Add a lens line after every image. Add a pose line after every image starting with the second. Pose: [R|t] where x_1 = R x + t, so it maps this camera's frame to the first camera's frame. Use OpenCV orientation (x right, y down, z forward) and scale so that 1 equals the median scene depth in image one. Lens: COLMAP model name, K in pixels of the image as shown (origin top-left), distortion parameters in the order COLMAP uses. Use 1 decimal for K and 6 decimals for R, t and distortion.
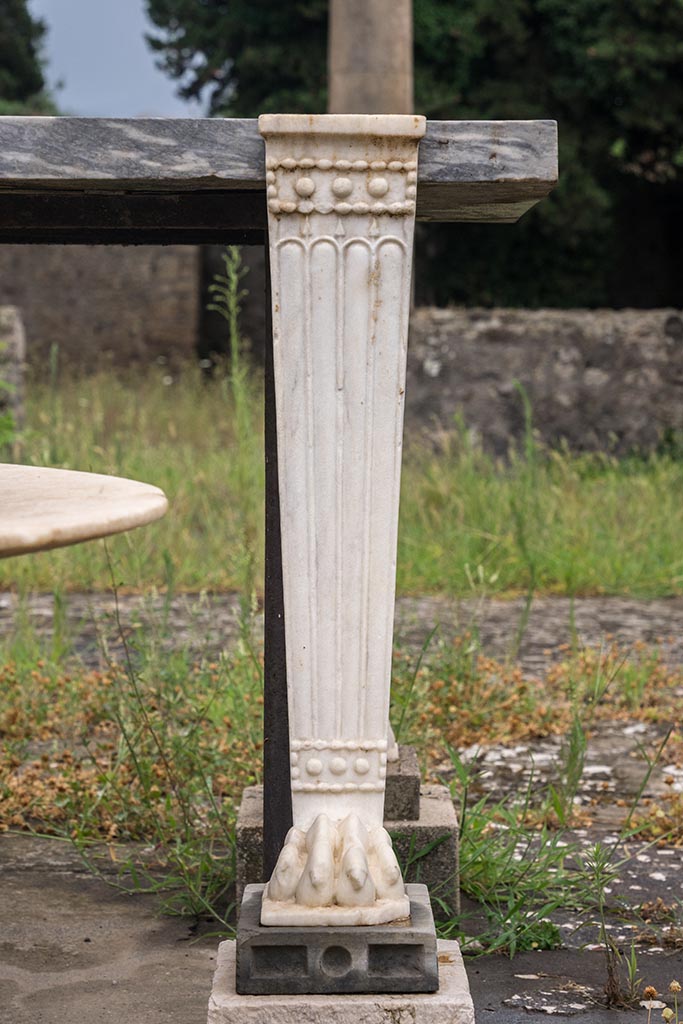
lens RADIAL K [[2513.9, 0, 341.5], [0, 2513.9, 512.0], [0, 0, 1]] dist [0.389933, -0.001558]
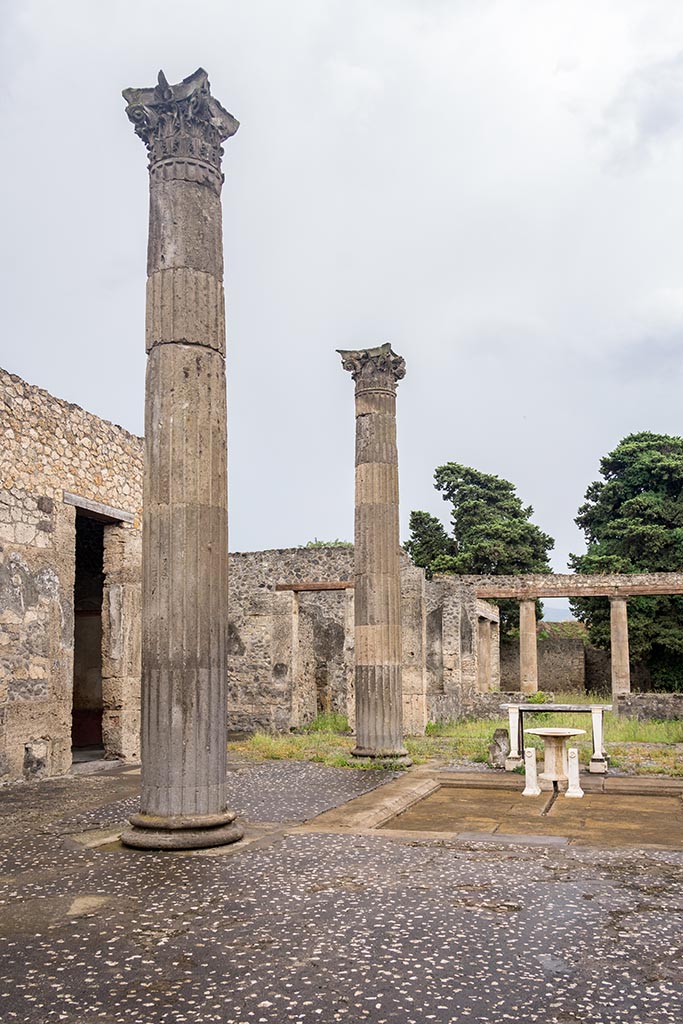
lens RADIAL K [[872.1, 0, 373.4], [0, 872.1, 511.8], [0, 0, 1]] dist [0.046896, -0.011417]
pose [[0.958005, -0.057500, -0.280927, 0.023416], [-0.011611, 0.971108, -0.238360, -0.001346], [0.286516, 0.231611, 0.929658, -0.407298]]
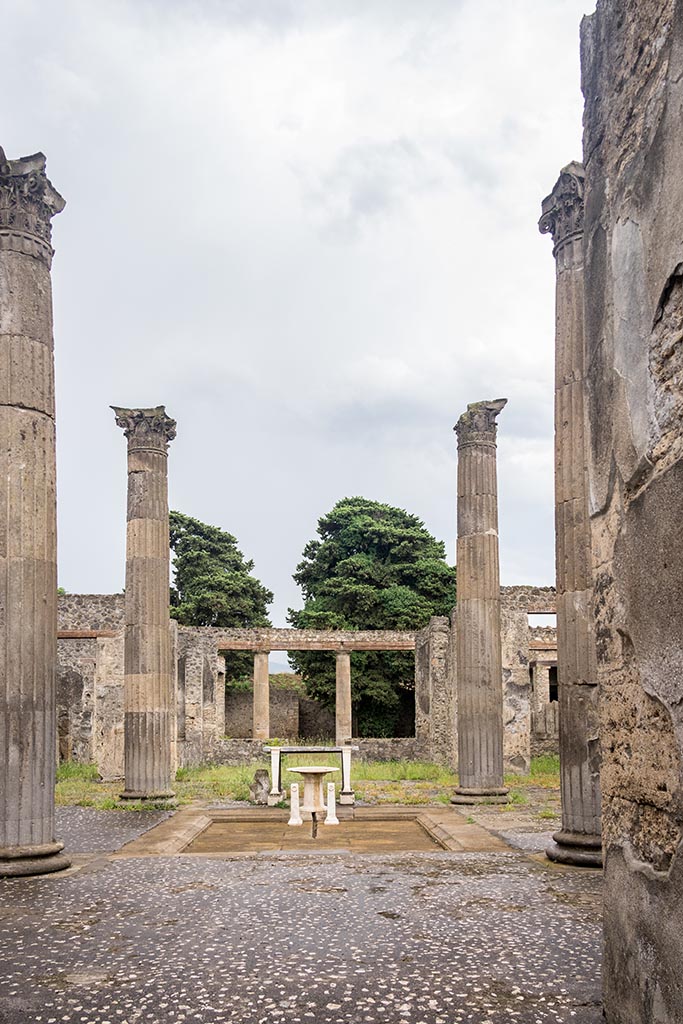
lens RADIAL K [[872.1, 0, 373.4], [0, 872.1, 511.8], [0, 0, 1]] dist [0.046896, -0.011417]
pose [[0.998831, 0.005106, 0.048070, -0.010703], [0.009264, 0.955756, -0.294016, 0.006920], [-0.047444, 0.294118, 0.954591, -0.477049]]
